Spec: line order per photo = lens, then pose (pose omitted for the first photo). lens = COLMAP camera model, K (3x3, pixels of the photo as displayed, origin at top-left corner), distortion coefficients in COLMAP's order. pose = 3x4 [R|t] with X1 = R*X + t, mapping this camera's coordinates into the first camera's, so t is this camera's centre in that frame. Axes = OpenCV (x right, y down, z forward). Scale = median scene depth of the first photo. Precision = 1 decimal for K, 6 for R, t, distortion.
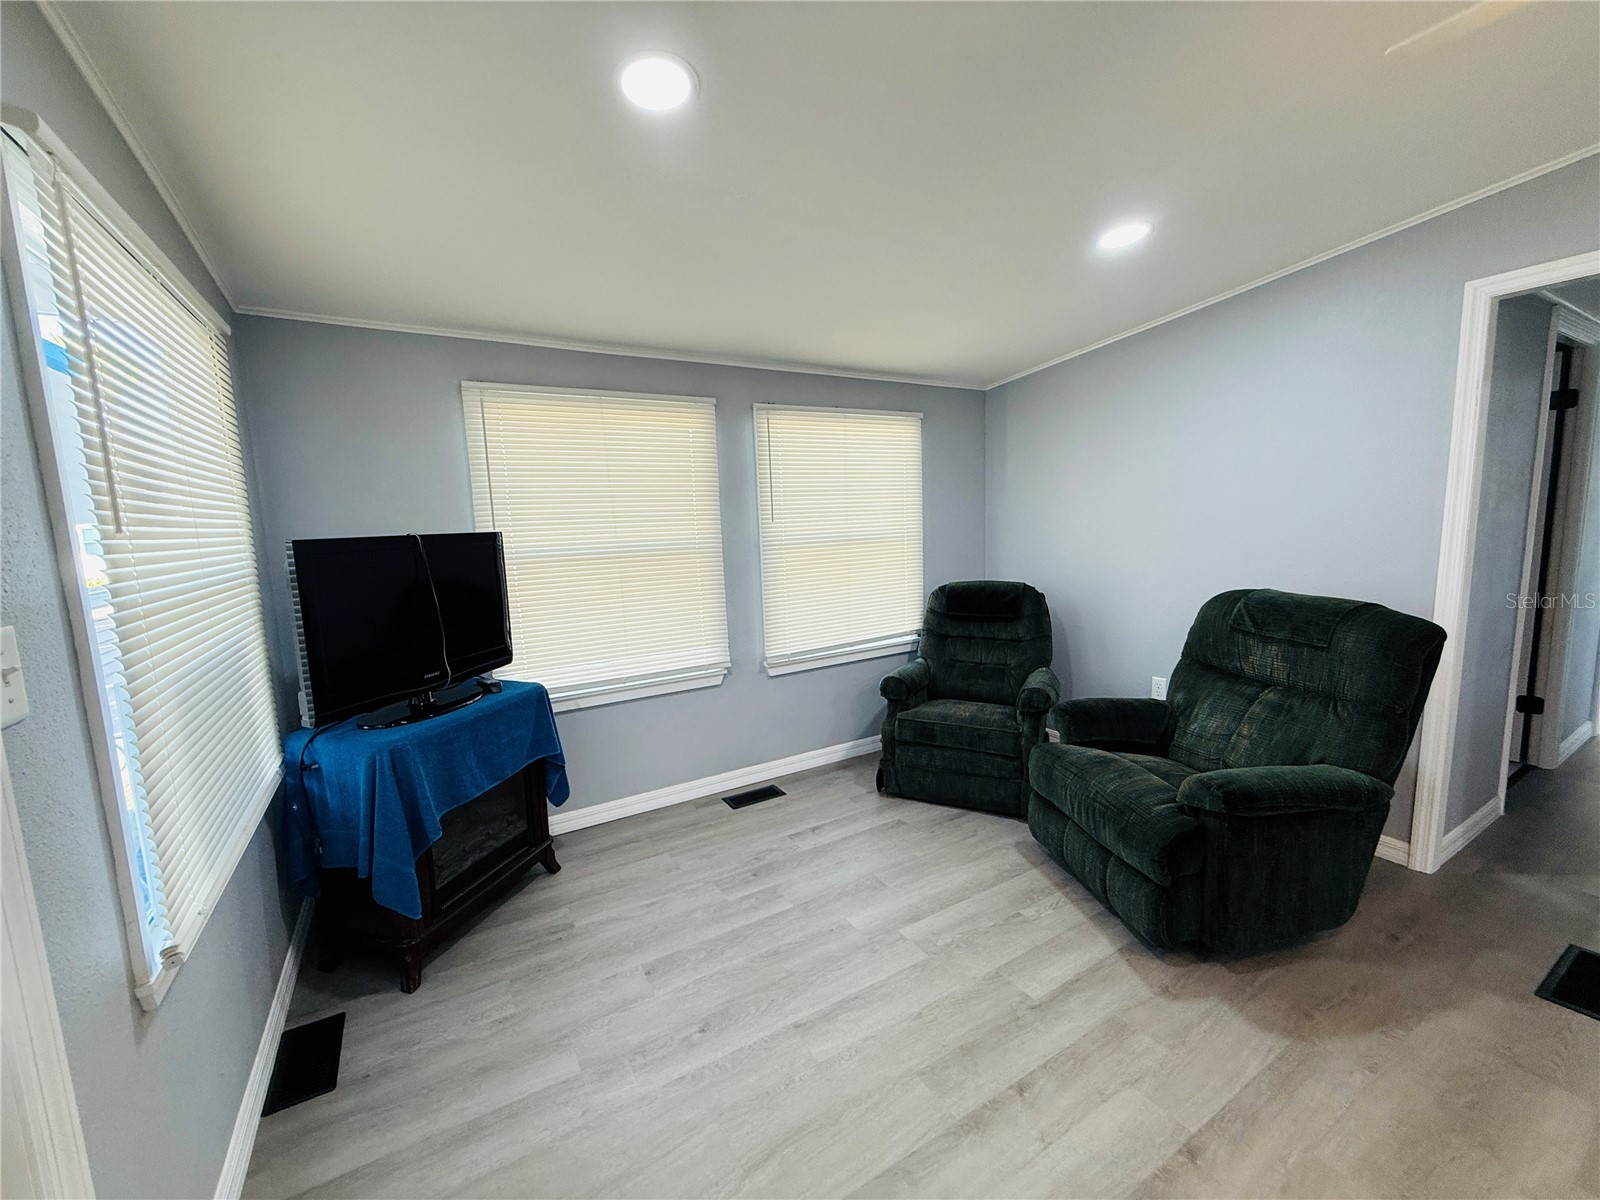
lens RADIAL K [[637.1, 0, 795.2], [0, 637.1, 603.0], [0, 0, 1]] dist [-0.000720, 0.000428]
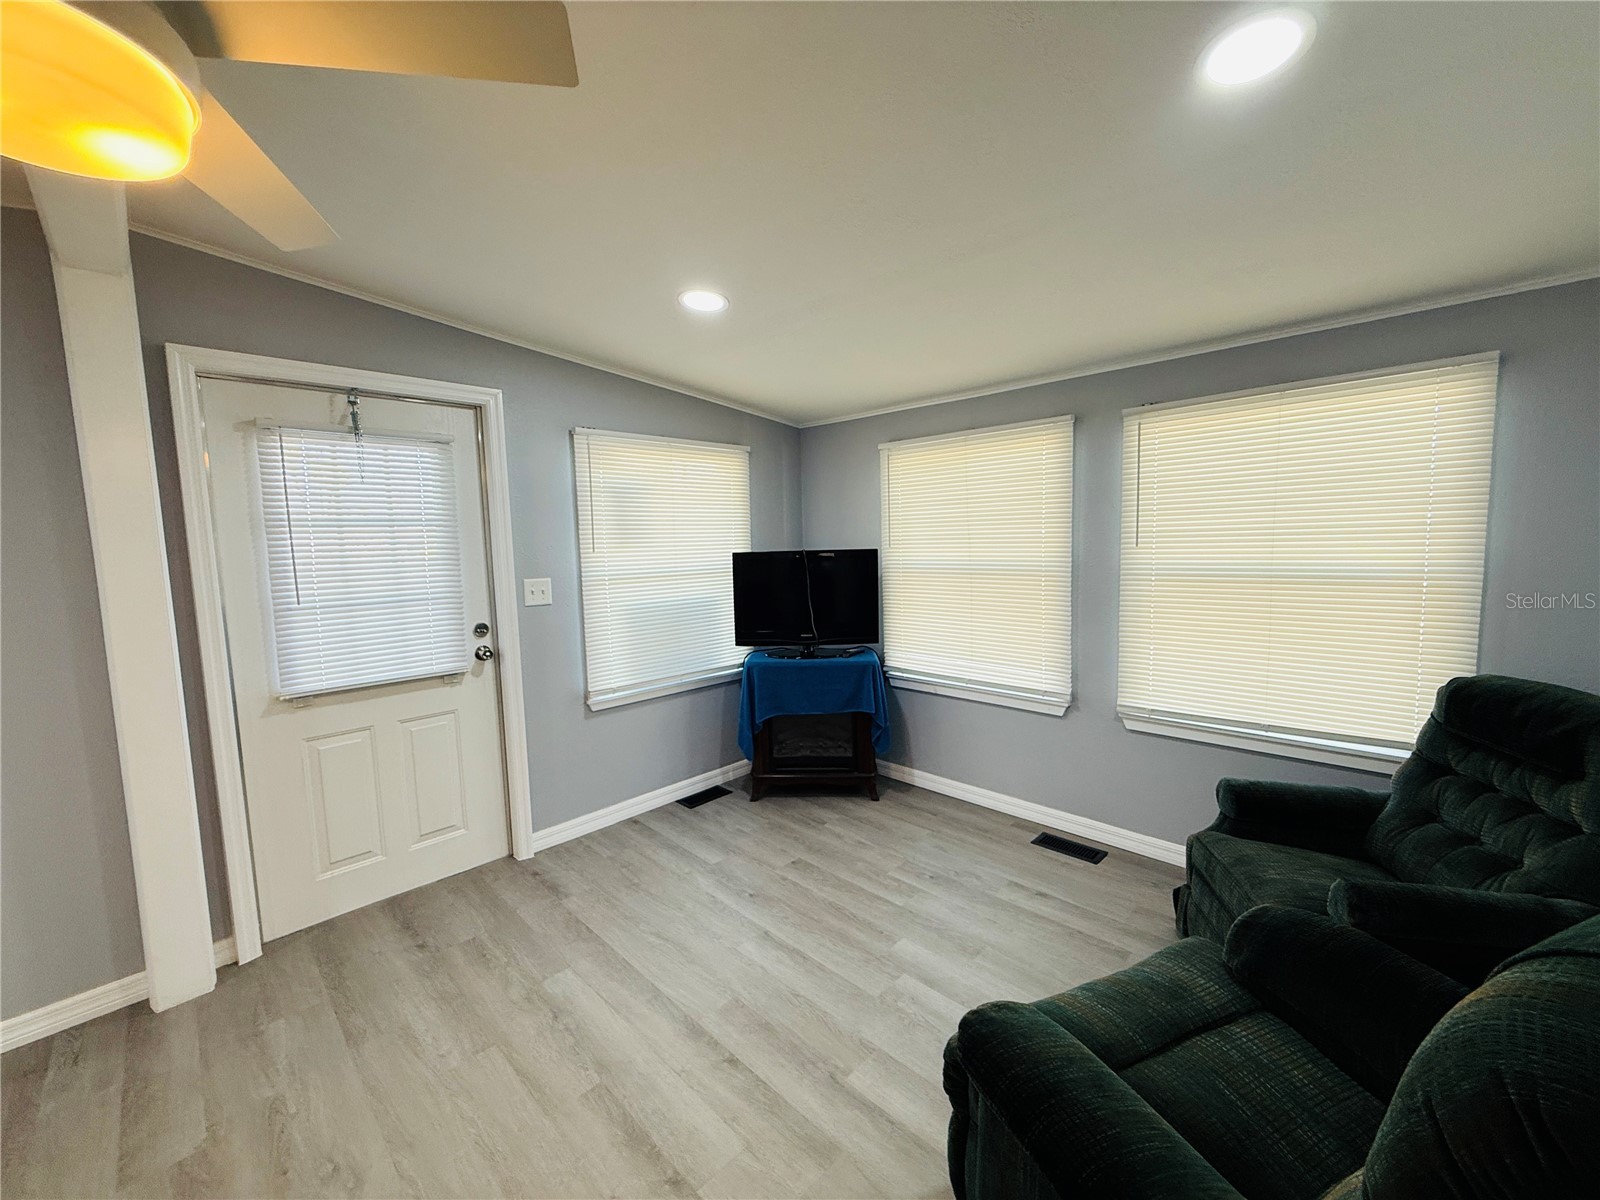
lens RADIAL K [[637.1, 0, 794.7], [0, 637.1, 600.6], [0, 0, 1]] dist [-0.000720, 0.000428]
pose [[0.250208, 0.120039, -0.960722, 0.901146], [-0.112963, 0.989127, 0.094168, -0.115720], [0.961580, 0.084964, 0.261047, 0.481995]]
